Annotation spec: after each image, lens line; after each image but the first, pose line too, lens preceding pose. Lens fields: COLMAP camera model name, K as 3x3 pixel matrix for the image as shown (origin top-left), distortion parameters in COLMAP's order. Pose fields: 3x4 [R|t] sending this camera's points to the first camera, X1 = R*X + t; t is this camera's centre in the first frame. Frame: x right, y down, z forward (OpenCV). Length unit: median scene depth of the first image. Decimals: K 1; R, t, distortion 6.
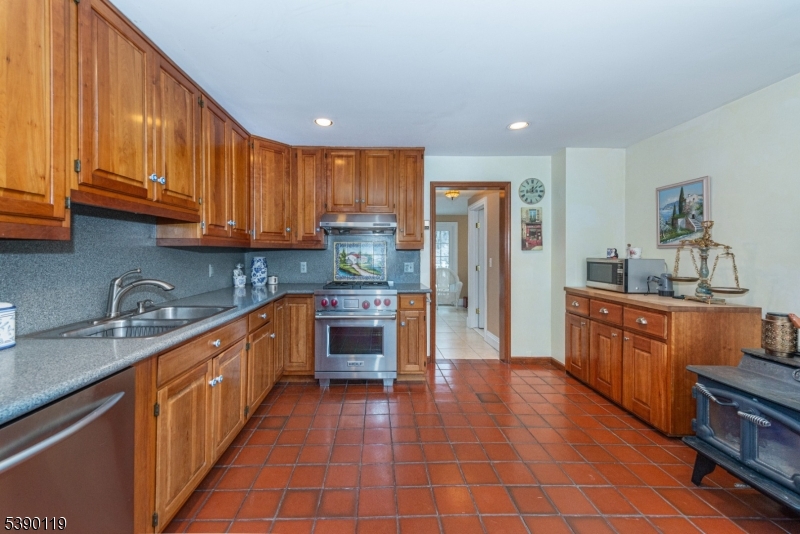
lens RADIAL K [[318.7, 0, 392.4], [0, 318.7, 252.2], [0, 0, 1]] dist [0.011142, -0.001086]
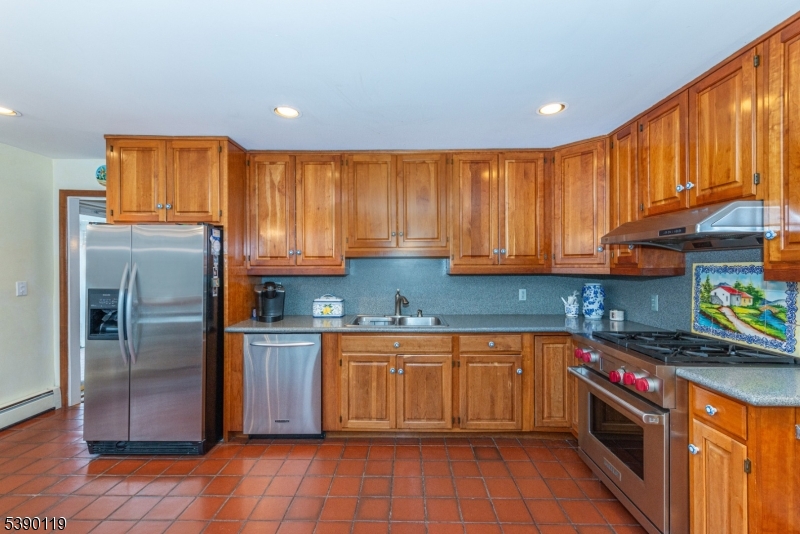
lens RADIAL K [[318.7, 0, 400.7], [0, 318.7, 269.2], [0, 0, 1]] dist [0.011142, -0.001086]
pose [[-0.012765, 0.002005, -0.999917, 0.475512], [0.002929, 0.999994, 0.001968, -0.029227], [0.999914, -0.002903, -0.012770, 0.591703]]
